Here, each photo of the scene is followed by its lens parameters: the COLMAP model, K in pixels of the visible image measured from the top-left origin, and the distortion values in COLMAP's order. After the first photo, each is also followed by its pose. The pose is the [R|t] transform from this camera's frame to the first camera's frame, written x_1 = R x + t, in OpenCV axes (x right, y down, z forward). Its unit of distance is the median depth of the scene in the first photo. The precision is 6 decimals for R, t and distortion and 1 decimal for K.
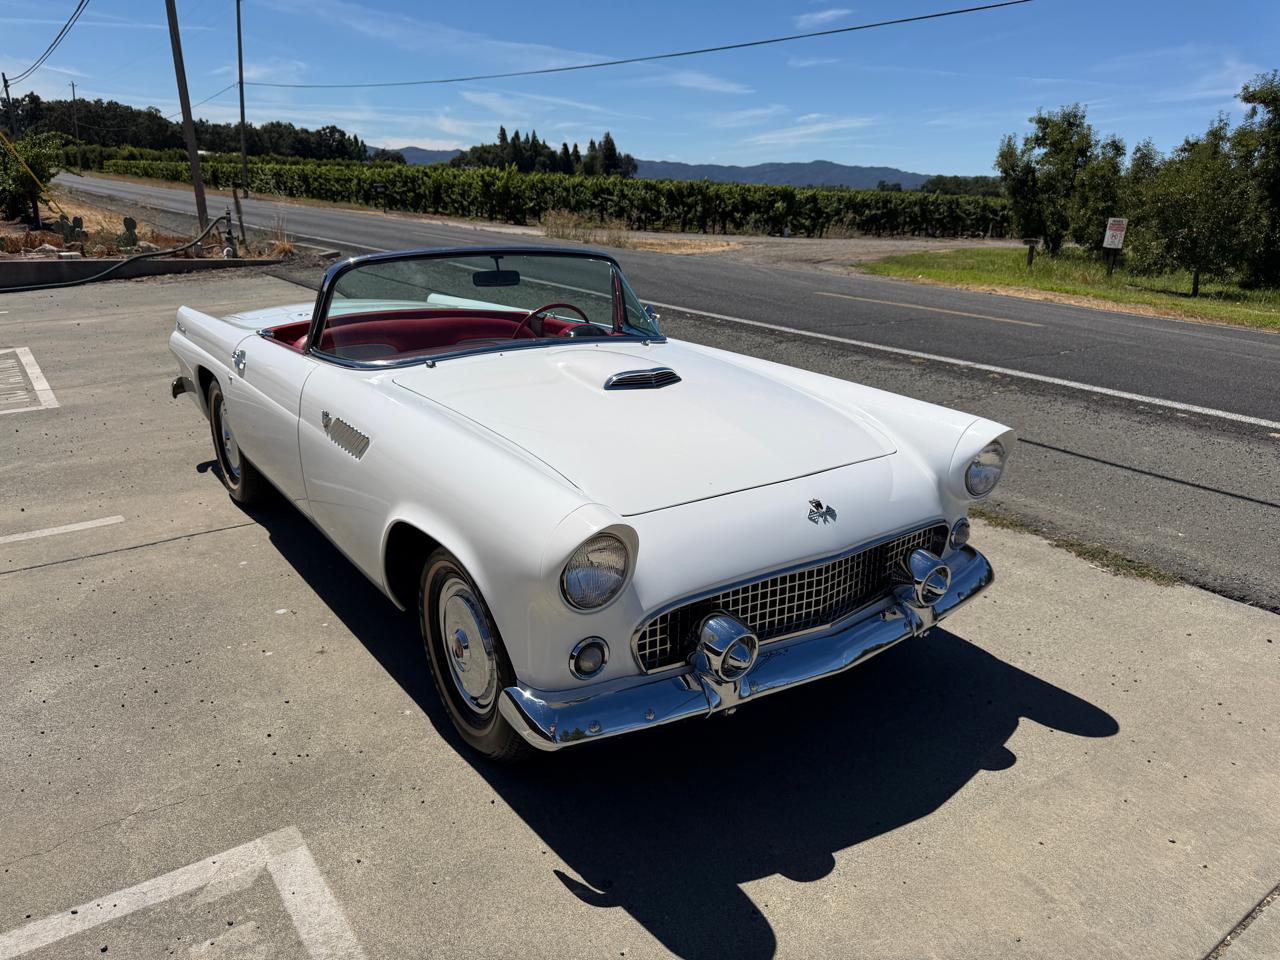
lens RADIAL K [[909.7, 0, 645.9], [0, 909.7, 475.7], [0, 0, 1]] dist [0.046240, -0.066242]
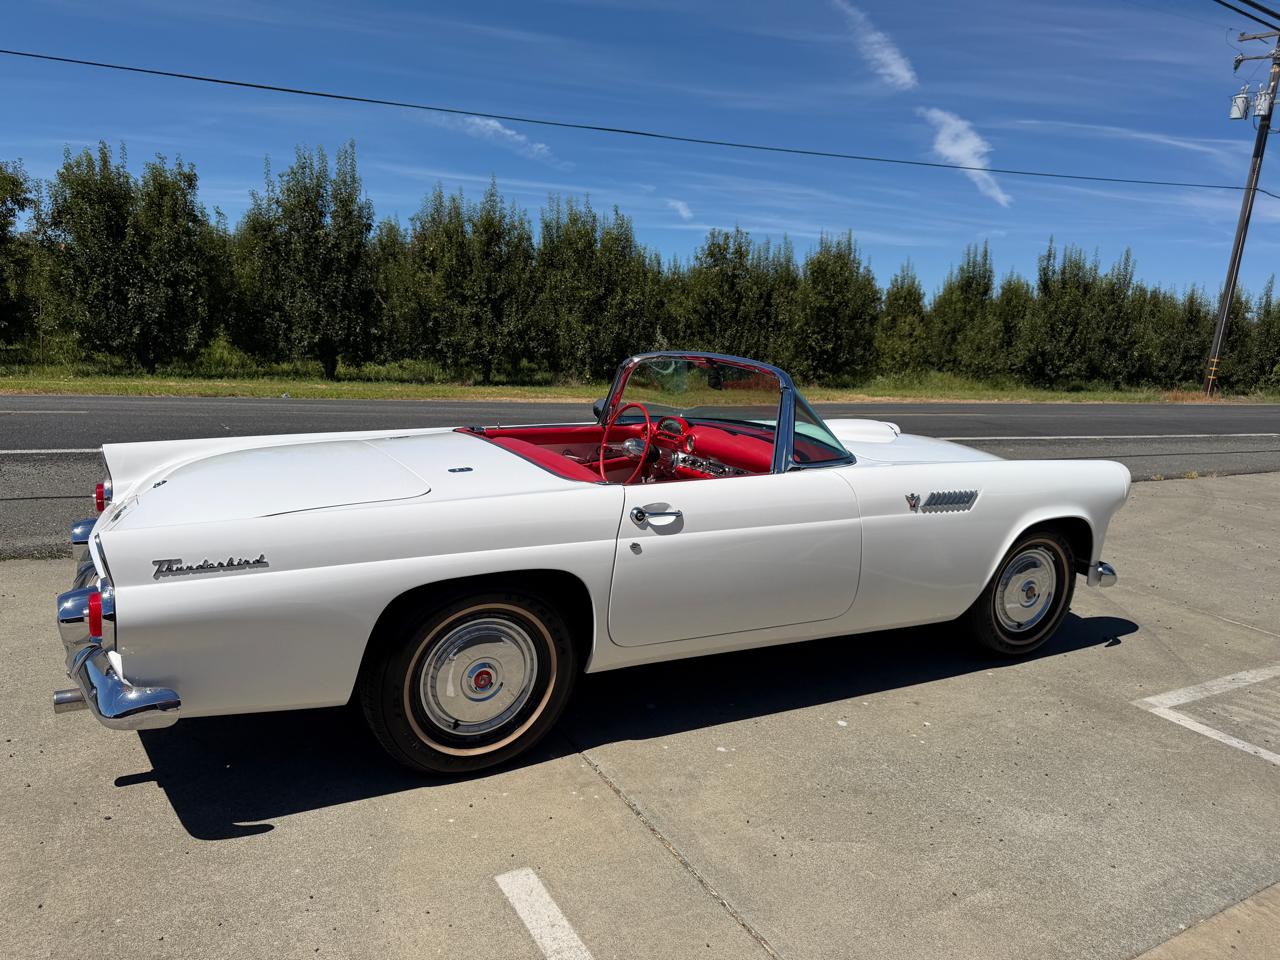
lens RADIAL K [[892.1, 0, 640.3], [0, 892.1, 491.7], [0, 0, 1]] dist [0.107786, -0.158356]
pose [[0.123526, -0.204825, 0.970973, -0.165227], [0.251639, 0.952950, 0.169010, -0.038953], [-0.959906, 0.223457, 0.169256, 0.122915]]
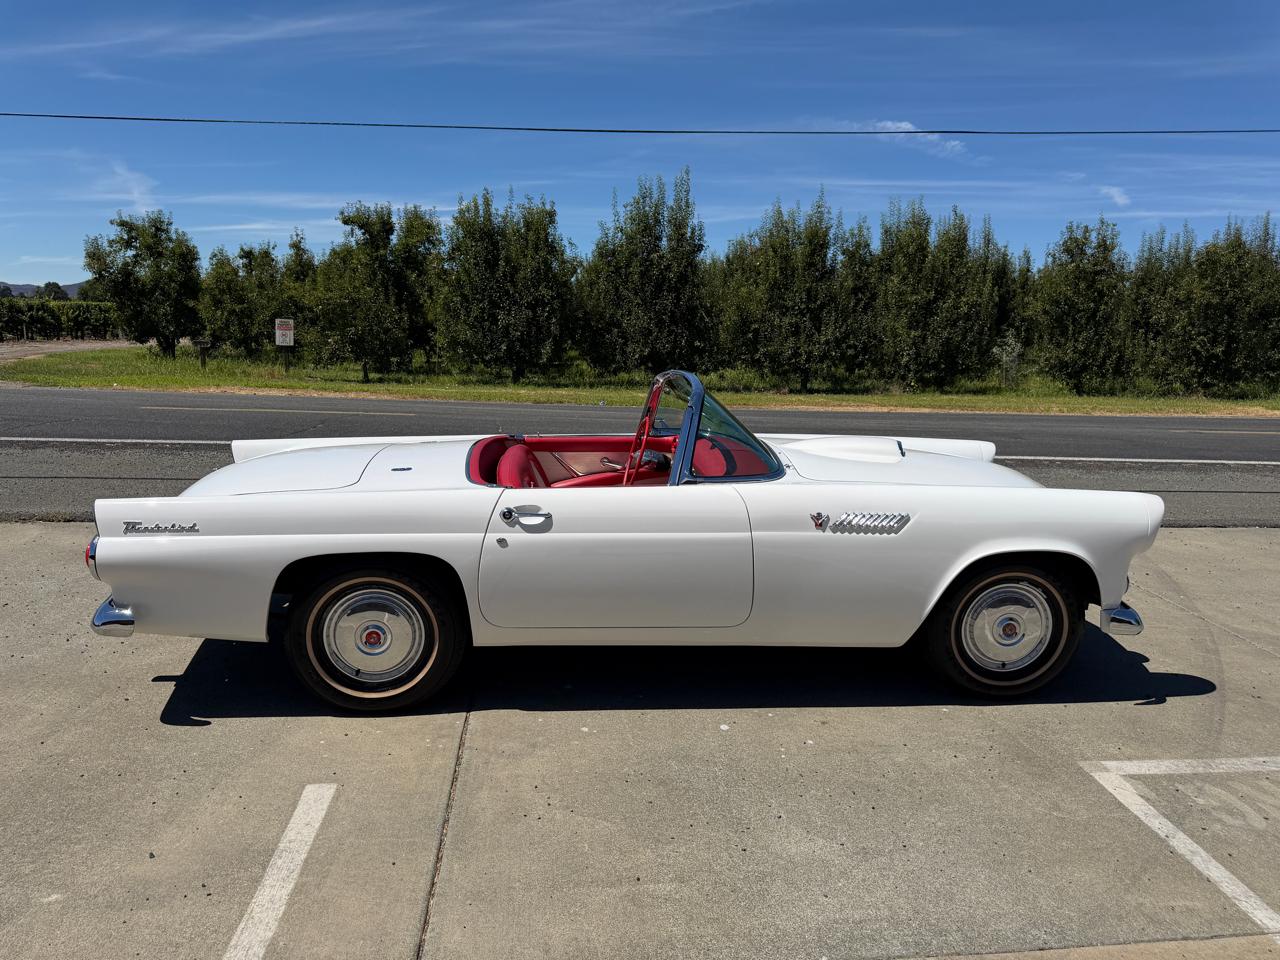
lens RADIAL K [[895.0, 0, 645.6], [0, 895.0, 490.2], [0, 0, 1]] dist [0.063740, -0.086523]
pose [[0.514853, -0.179184, 0.838343, -0.155917], [0.246176, 0.967627, 0.055631, -0.023892], [-0.821172, 0.177738, 0.542297, 0.058905]]
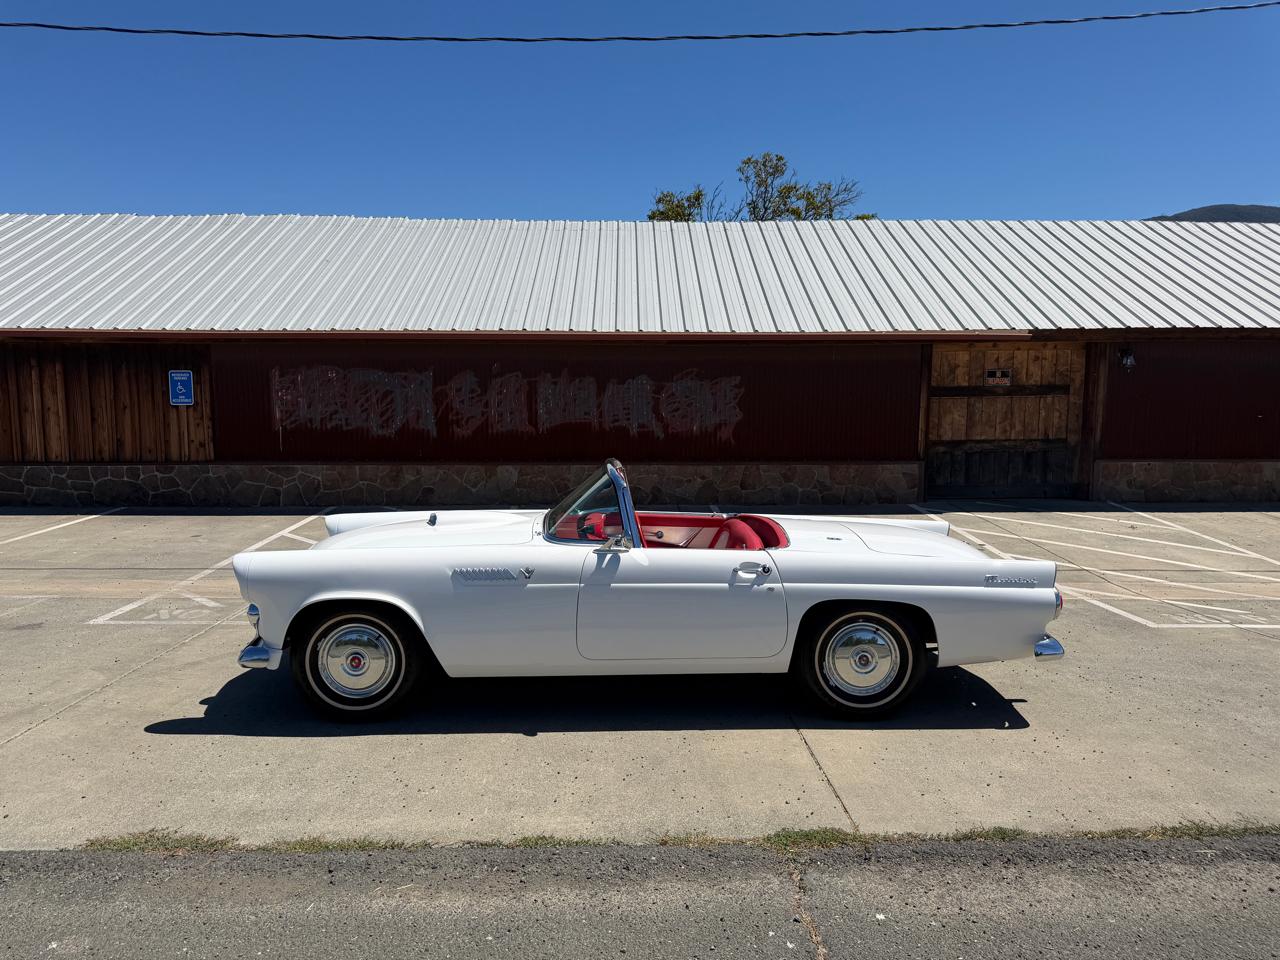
lens RADIAL K [[892.1, 0, 640.3], [0, 892.1, 491.7], [0, 0, 1]] dist [0.107786, -0.158356]
pose [[-0.571066, 0.060801, -0.818650, 0.131846], [-0.266934, 0.929305, 0.255224, -0.077604], [0.776293, 0.364275, -0.514464, 0.237210]]
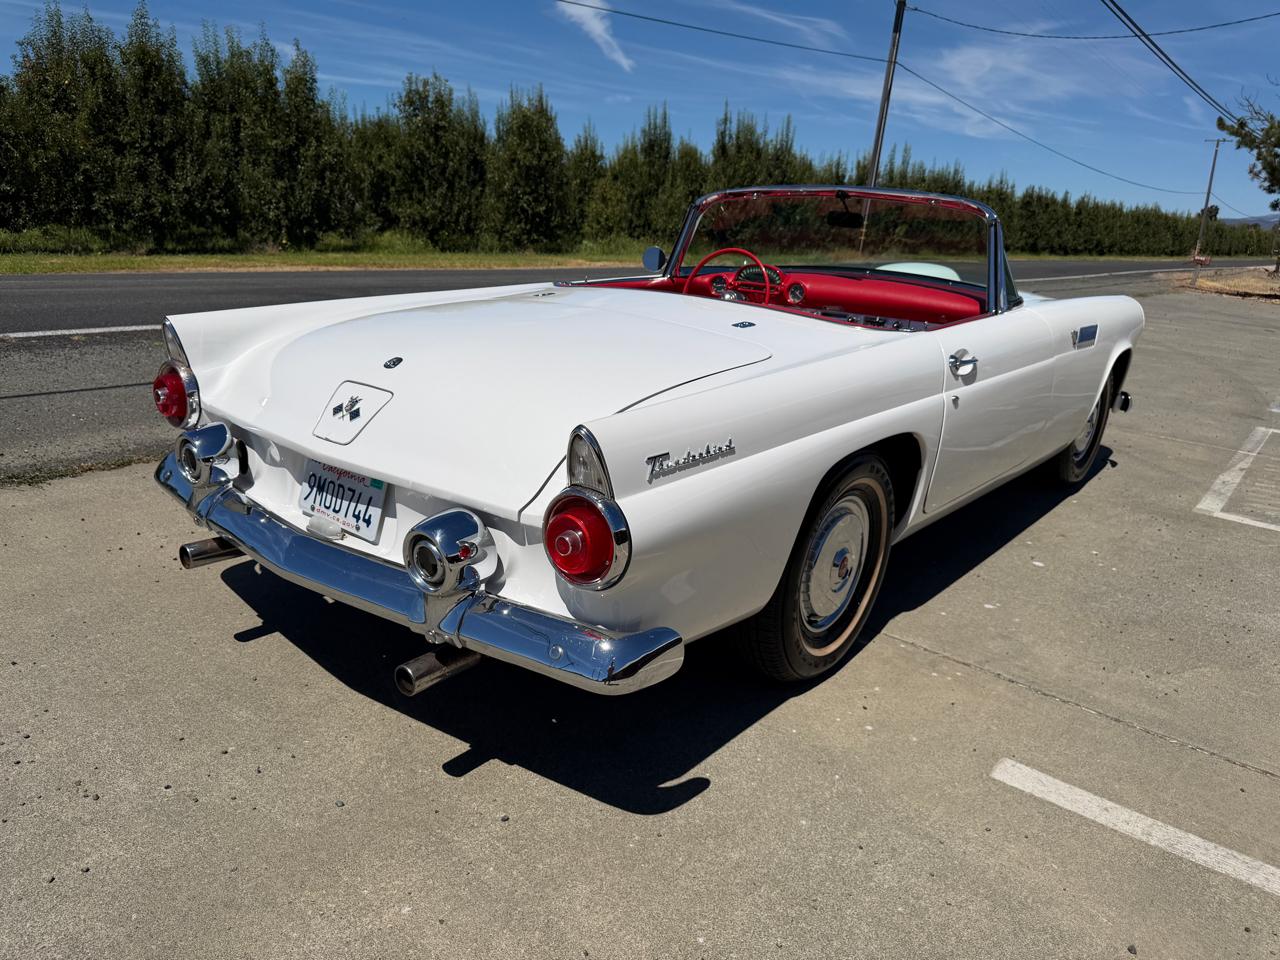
lens RADIAL K [[904.9, 0, 640.0], [0, 904.9, 480.0], [0, 0, 1]] dist [0.033393, -0.040354]
pose [[-0.250534, -0.318294, 0.914288, -0.145596], [0.231854, 0.897196, 0.375876, -0.050910], [-0.939934, 0.306151, -0.150981, 0.190688]]
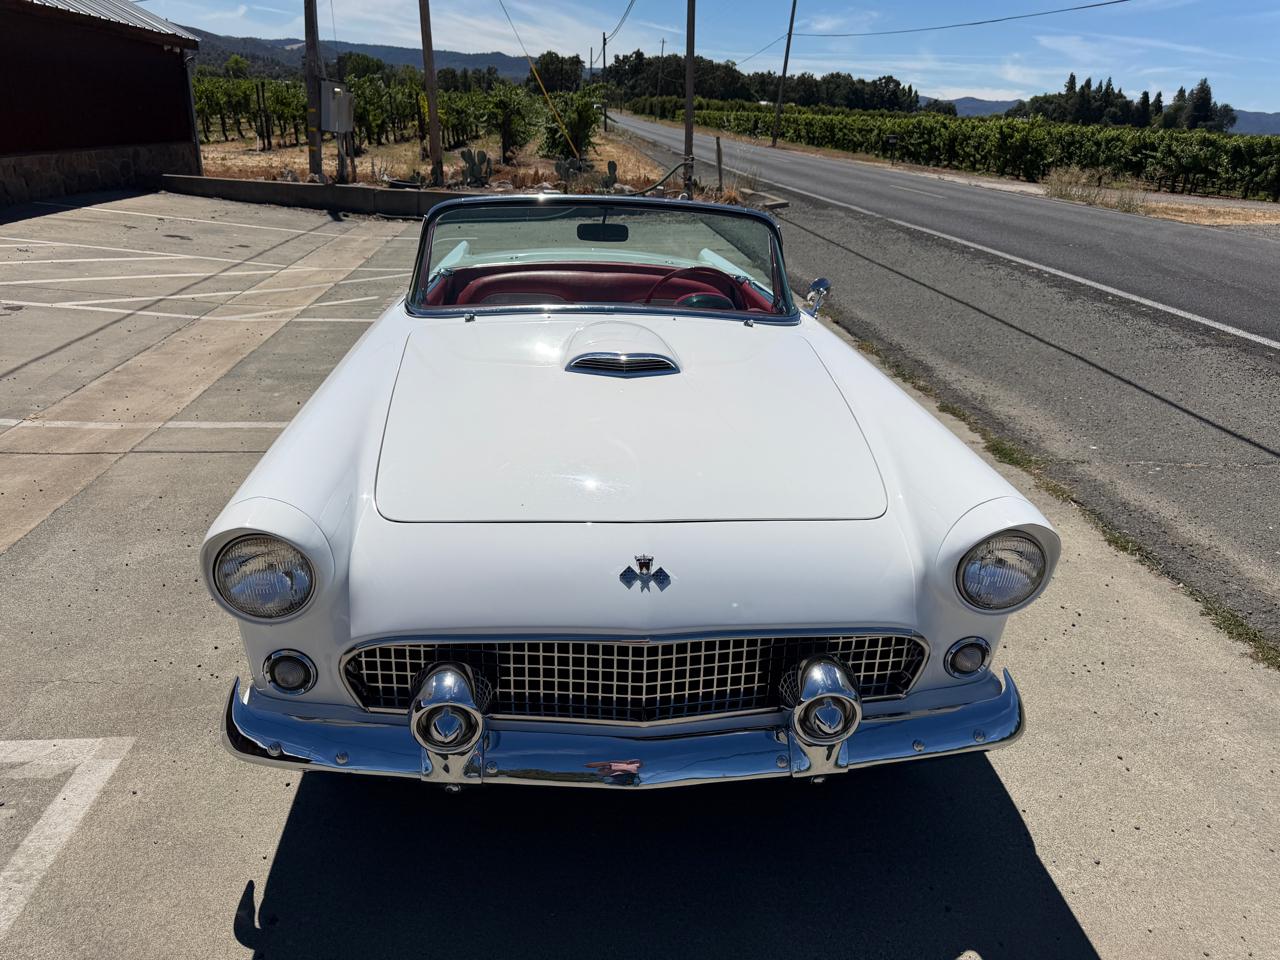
lens RADIAL K [[916.4, 0, 635.2], [0, 916.4, 483.0], [0, 0, 1]] dist [0.000706, -0.003082]
pose [[0.848984, 0.201562, -0.488466, 0.046570], [-0.174899, 0.979476, 0.100190, -0.009241], [0.498635, 0.000372, 0.866812, 0.031157]]
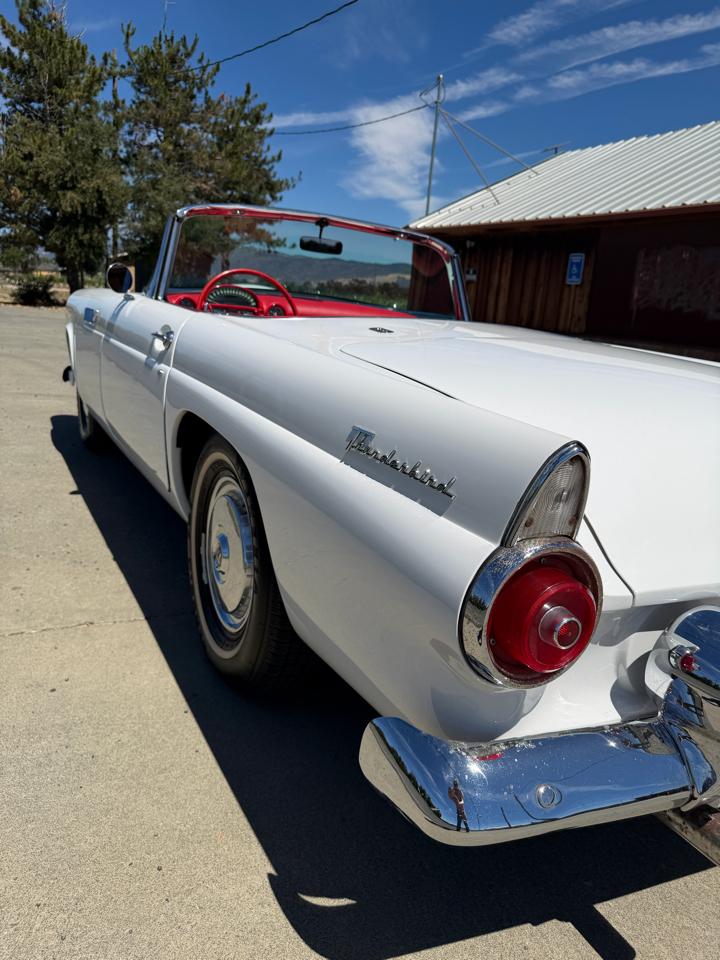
lens RADIAL K [[681.6, 0, 358.7], [0, 681.6, 496.4], [0, 0, 1]] dist [-0.002961, -0.005814]
pose [[-0.982682, -0.144154, 0.116431, -0.044842], [-0.056172, 0.830511, 0.554162, -0.055313], [-0.176582, 0.538025, -0.824226, 0.239456]]
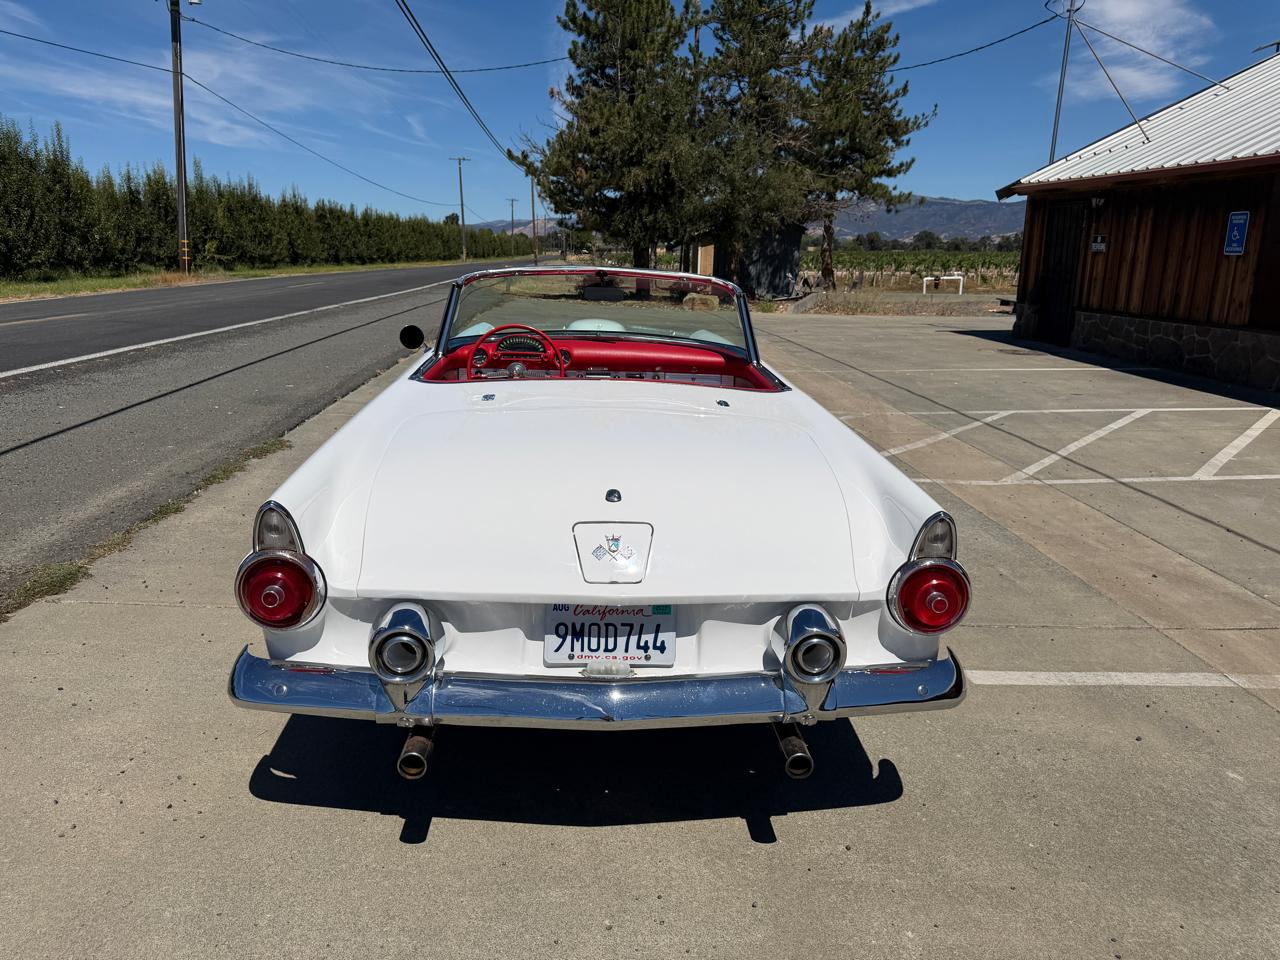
lens RADIAL K [[892.1, 0, 640.3], [0, 892.1, 491.7], [0, 0, 1]] dist [0.107786, -0.158356]
pose [[-0.835936, -0.192731, 0.513874, -0.109520], [0.114421, 0.854536, 0.506631, -0.074929], [-0.536768, 0.482309, -0.692285, 0.247470]]
